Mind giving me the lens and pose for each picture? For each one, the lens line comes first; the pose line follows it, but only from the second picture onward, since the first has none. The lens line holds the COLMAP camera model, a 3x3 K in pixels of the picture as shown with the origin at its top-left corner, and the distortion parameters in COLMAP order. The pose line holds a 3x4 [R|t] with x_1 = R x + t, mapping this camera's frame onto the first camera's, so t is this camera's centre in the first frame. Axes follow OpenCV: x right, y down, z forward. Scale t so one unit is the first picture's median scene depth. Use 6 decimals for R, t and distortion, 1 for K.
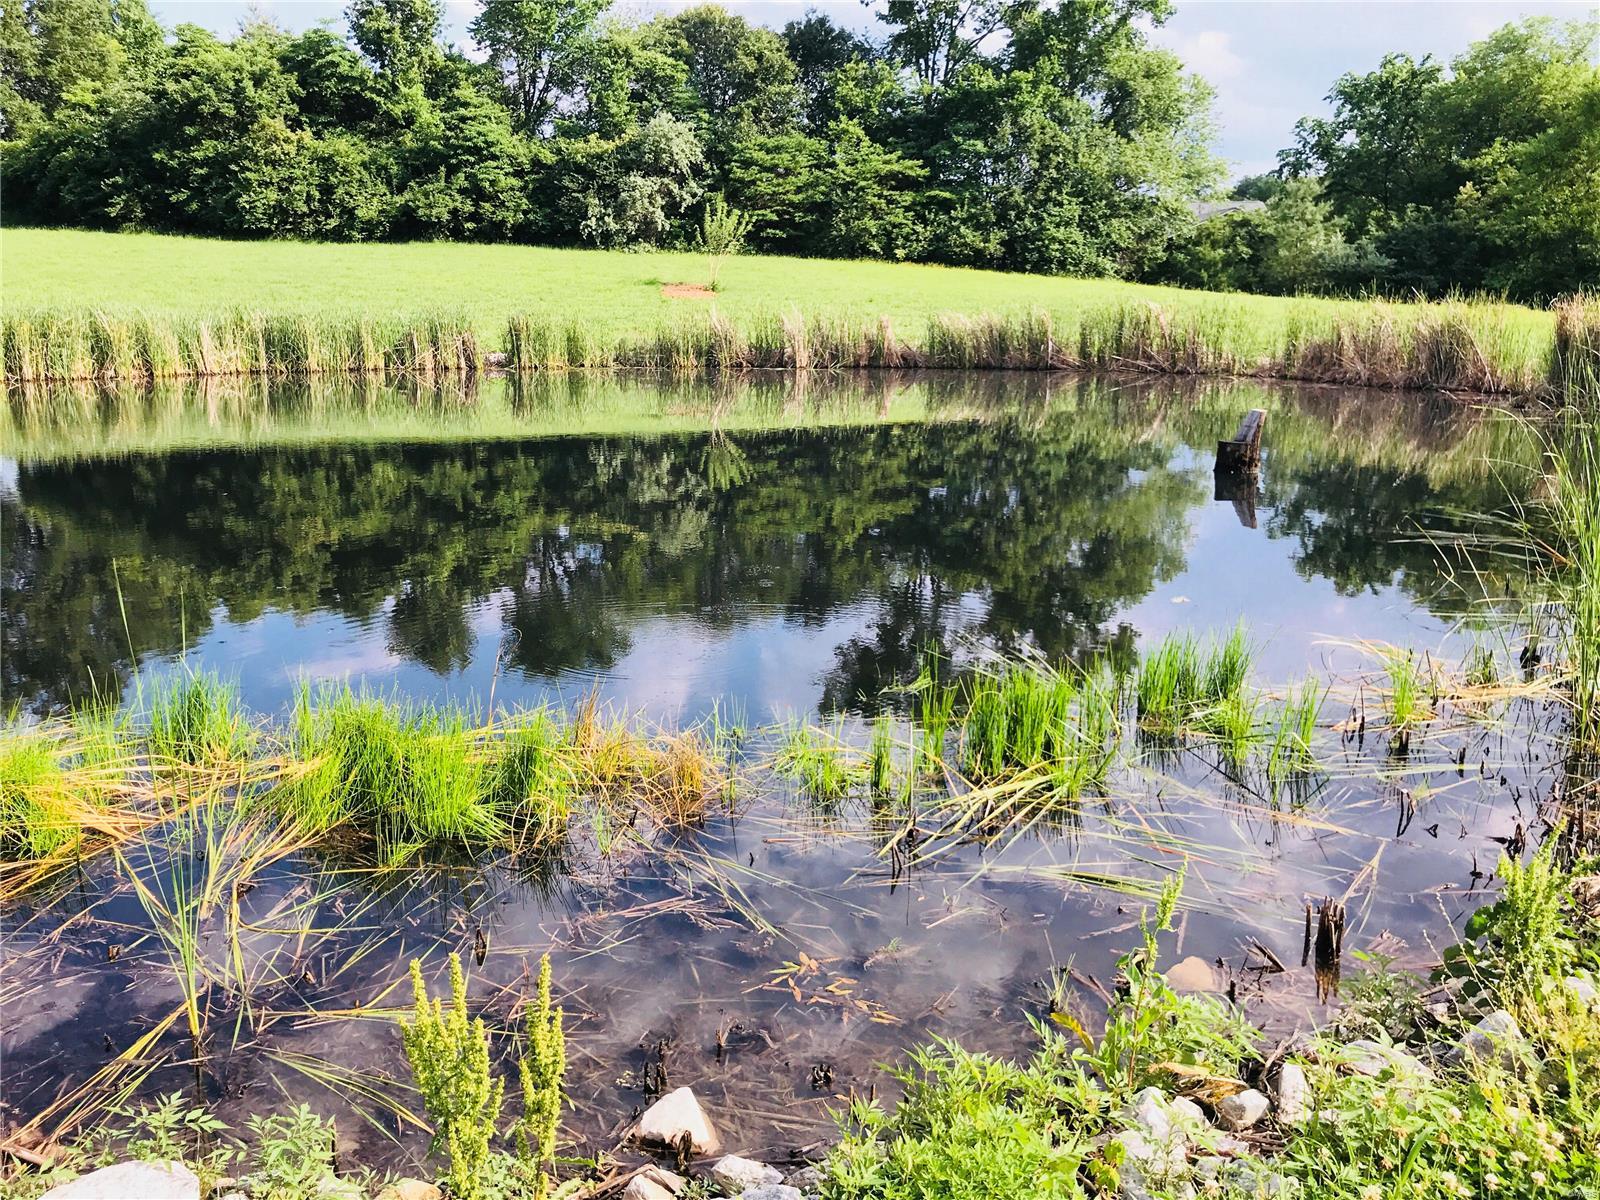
lens RADIAL K [[1304.3, 0, 779.4], [0, 1304.3, 592.6], [0, 0, 1]] dist [0.022736, -0.050367]
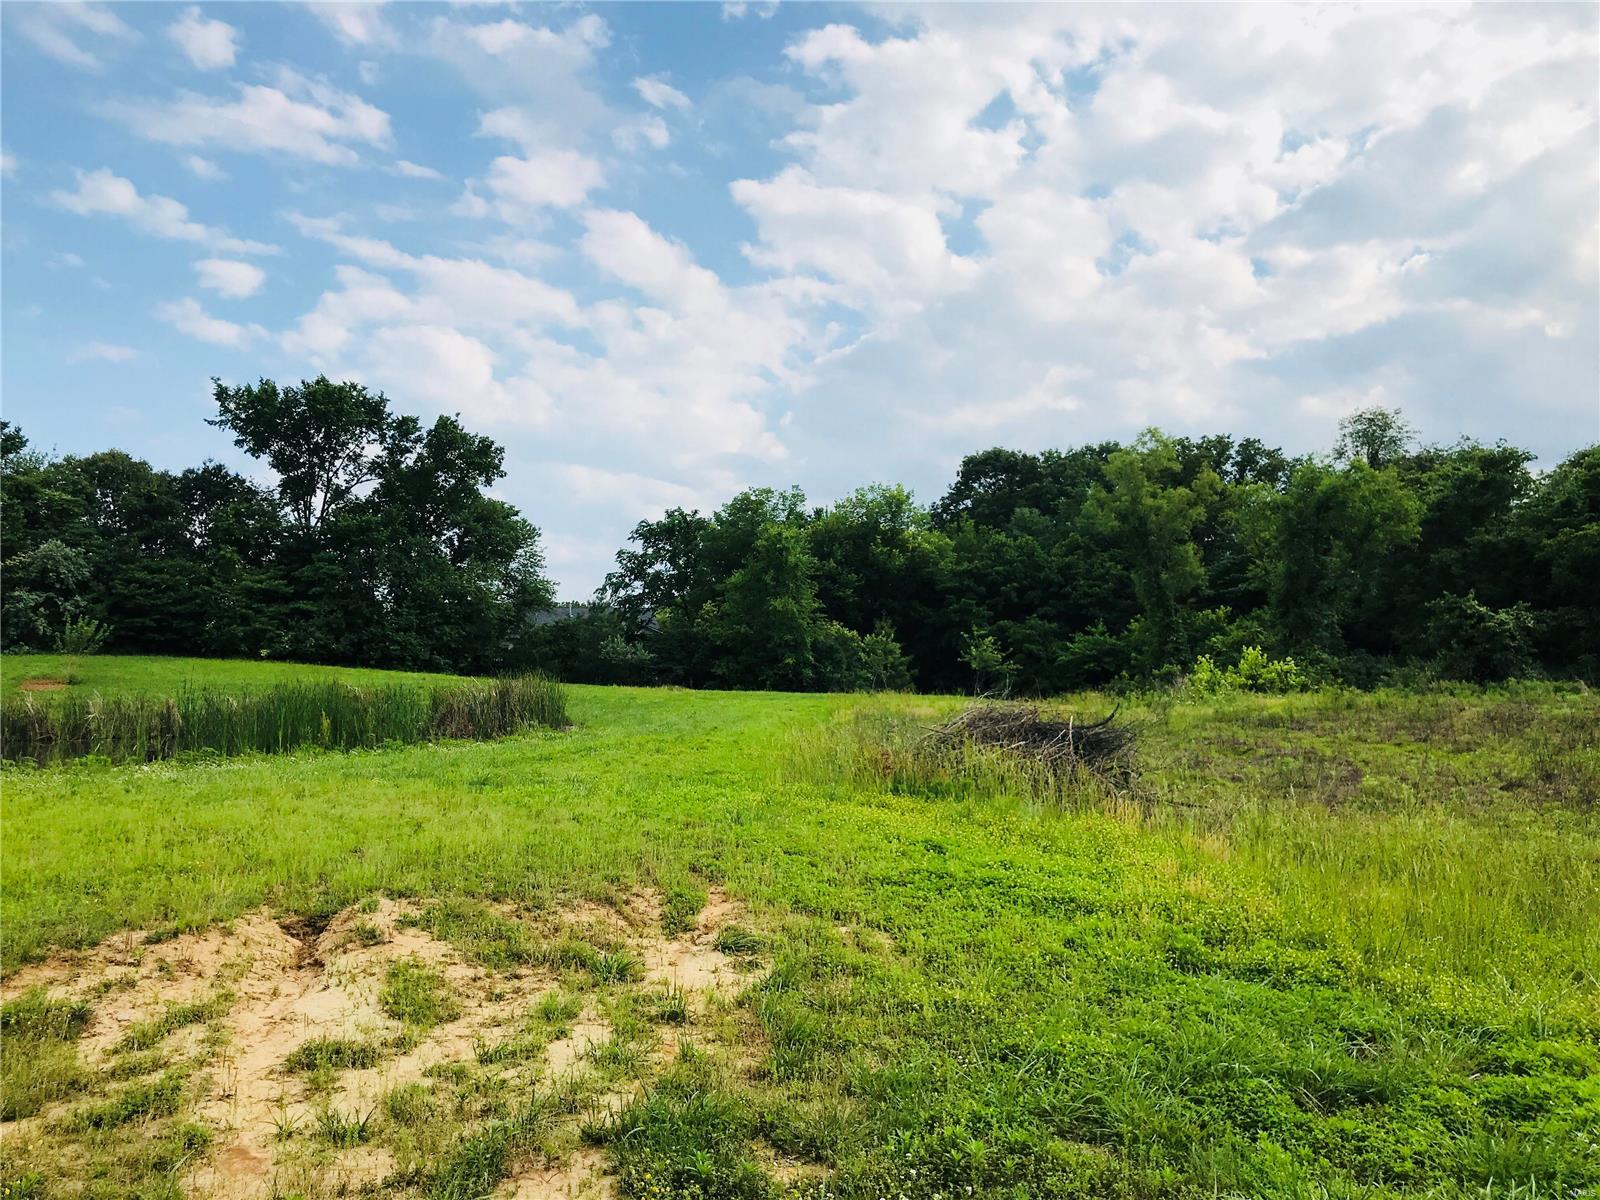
lens RADIAL K [[1304.3, 0, 801.4], [0, 1304.3, 608.4], [0, 0, 1]] dist [0.022736, -0.050367]
pose [[0.937629, 0.004966, 0.347603, 0.138345], [0.092385, 0.960385, -0.262919, 0.069968], [-0.335138, 0.278633, 0.900025, -0.286067]]
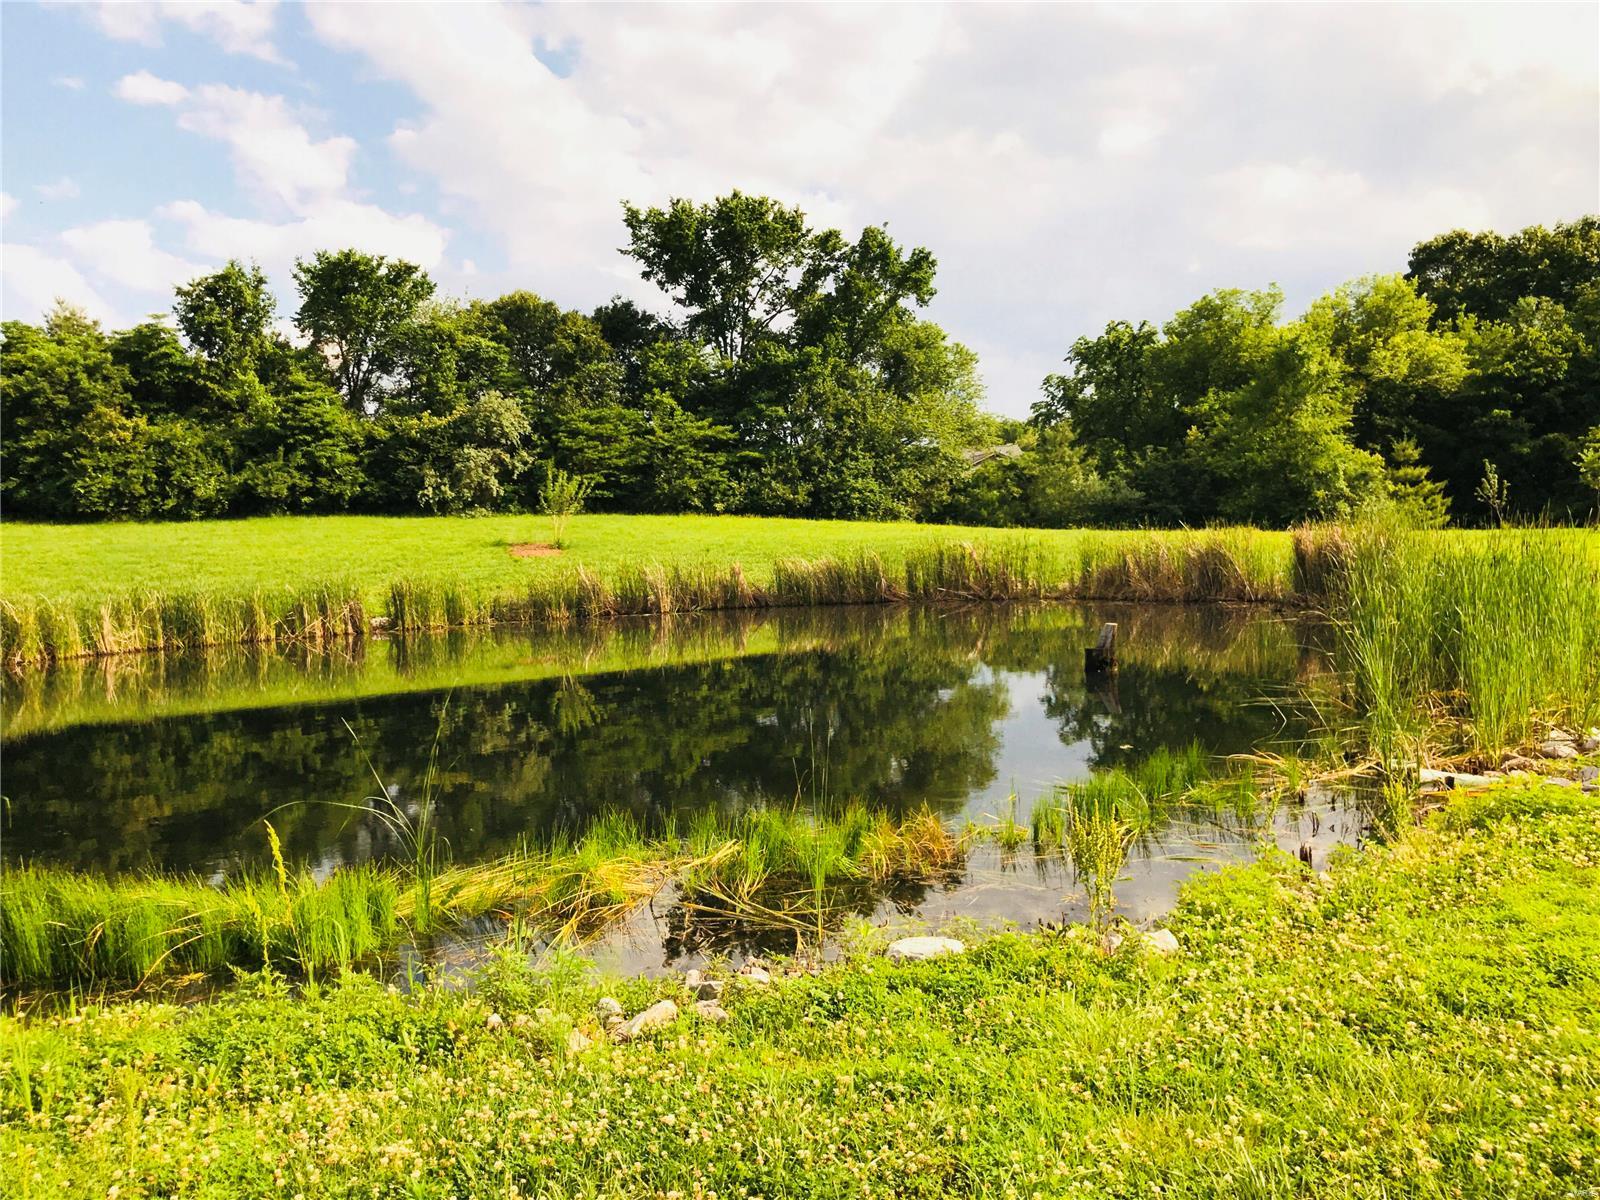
lens RADIAL K [[1304.3, 0, 785.6], [0, 1304.3, 602.9], [0, 0, 1]] dist [0.022736, -0.050367]
pose [[0.983775, -0.057643, 0.169894, -0.043430], [0.086426, 0.982122, -0.167233, 0.007838], [-0.157216, 0.179203, 0.971169, -0.058673]]
